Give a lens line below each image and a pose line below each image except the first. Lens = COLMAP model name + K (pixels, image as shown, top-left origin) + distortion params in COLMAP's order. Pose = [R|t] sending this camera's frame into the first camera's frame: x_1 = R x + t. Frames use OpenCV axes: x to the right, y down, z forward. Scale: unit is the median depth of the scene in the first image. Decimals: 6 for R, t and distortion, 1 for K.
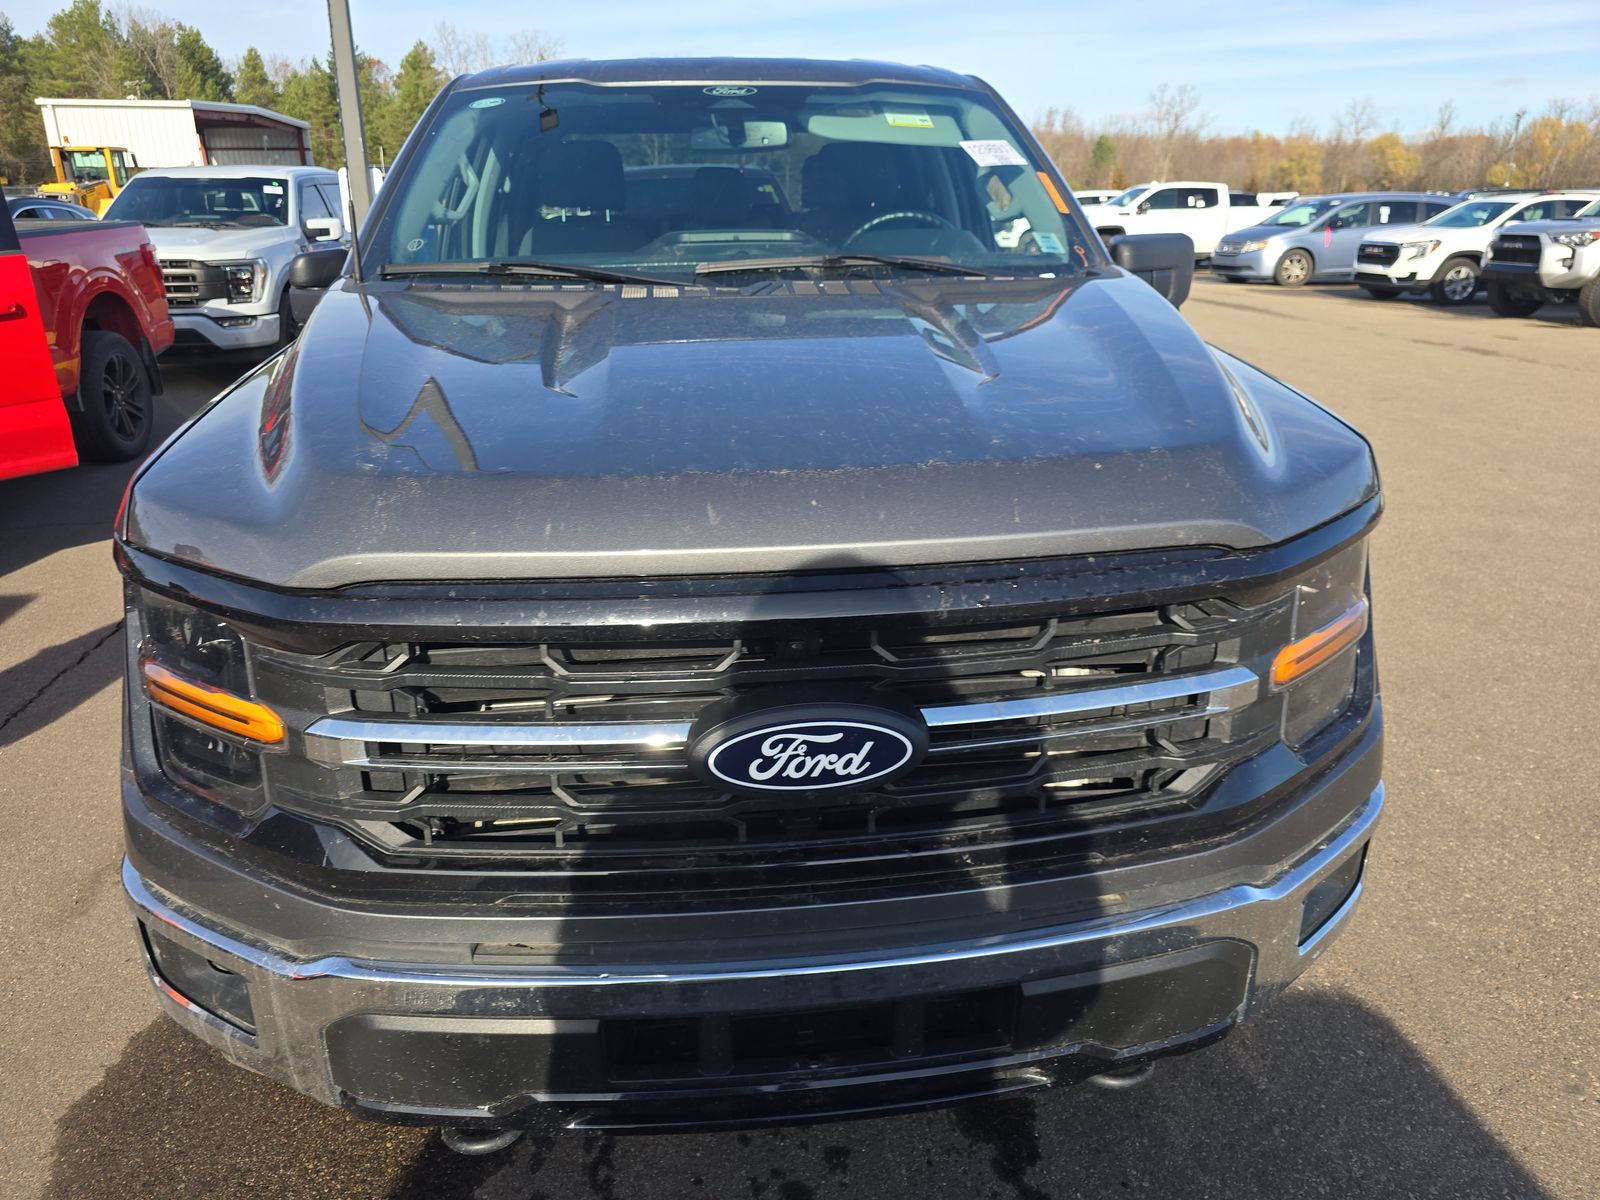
lens RADIAL K [[1090.7, 0, 799.8], [0, 1090.7, 601.1], [0, 0, 1]] dist [0.055618, -0.055922]
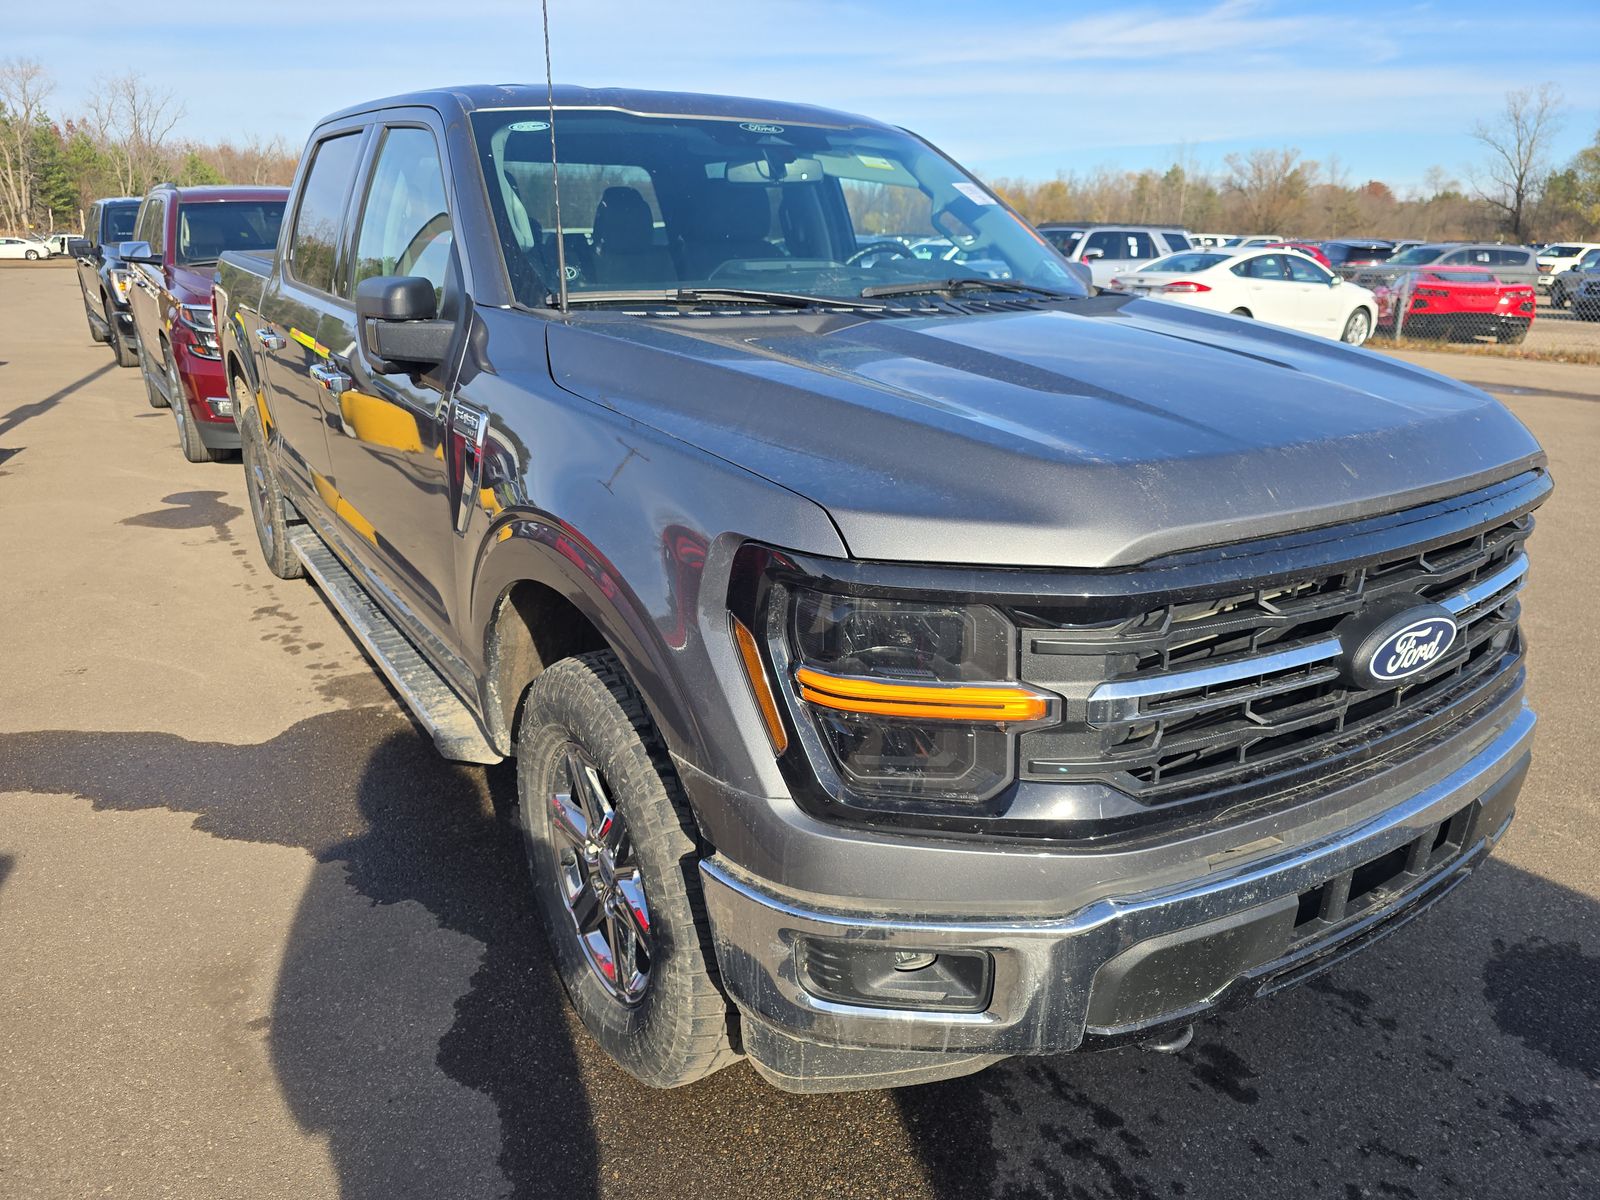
lens RADIAL K [[1090.7, 0, 802.3], [0, 1090.7, 598.8], [0, 0, 1]] dist [0.055618, -0.055922]
pose [[0.881360, -0.132246, 0.453560, -0.582126], [0.146102, 0.989259, 0.004535, -0.014409], [-0.449288, 0.062269, 0.891214, 0.065699]]
